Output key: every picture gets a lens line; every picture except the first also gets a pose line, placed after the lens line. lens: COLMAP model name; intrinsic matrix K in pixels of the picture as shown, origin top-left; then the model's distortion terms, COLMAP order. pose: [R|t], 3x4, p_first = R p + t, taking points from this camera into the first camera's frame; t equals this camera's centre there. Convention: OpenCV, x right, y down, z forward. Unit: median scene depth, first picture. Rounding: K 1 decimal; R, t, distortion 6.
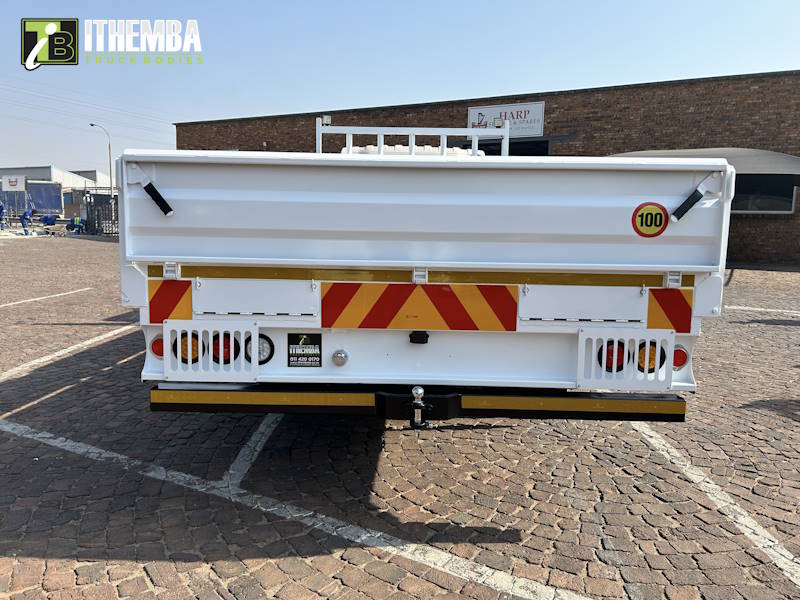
lens RADIAL K [[605.5, 0, 401.7], [0, 605.5, 299.8], [0, 0, 1]] dist [0.042766, -0.051335]
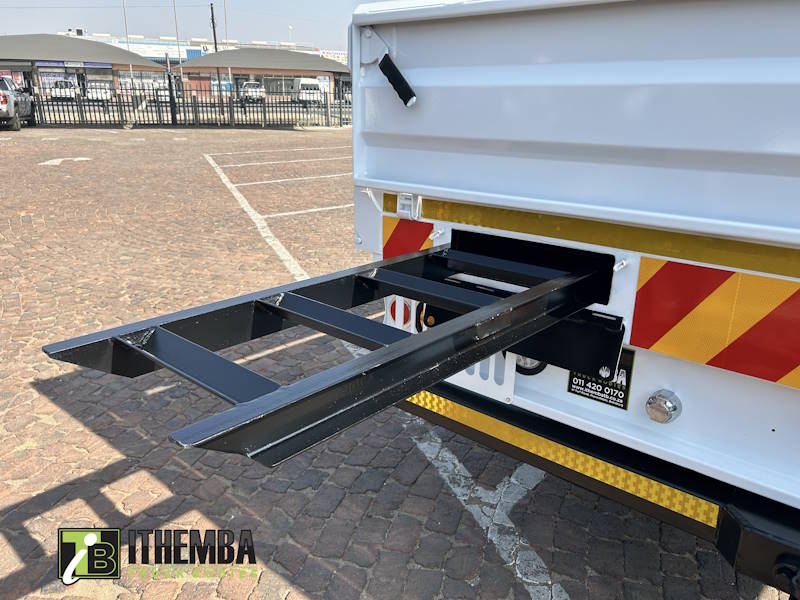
lens RADIAL K [[605.5, 0, 403.5], [0, 605.5, 303.7], [0, 0, 1]] dist [0.042766, -0.051335]
pose [[0.764230, 0.195518, -0.614593, 0.020386], [-0.076760, 0.973742, 0.214324, -0.057726], [0.640360, -0.116617, 0.759171, 0.348602]]
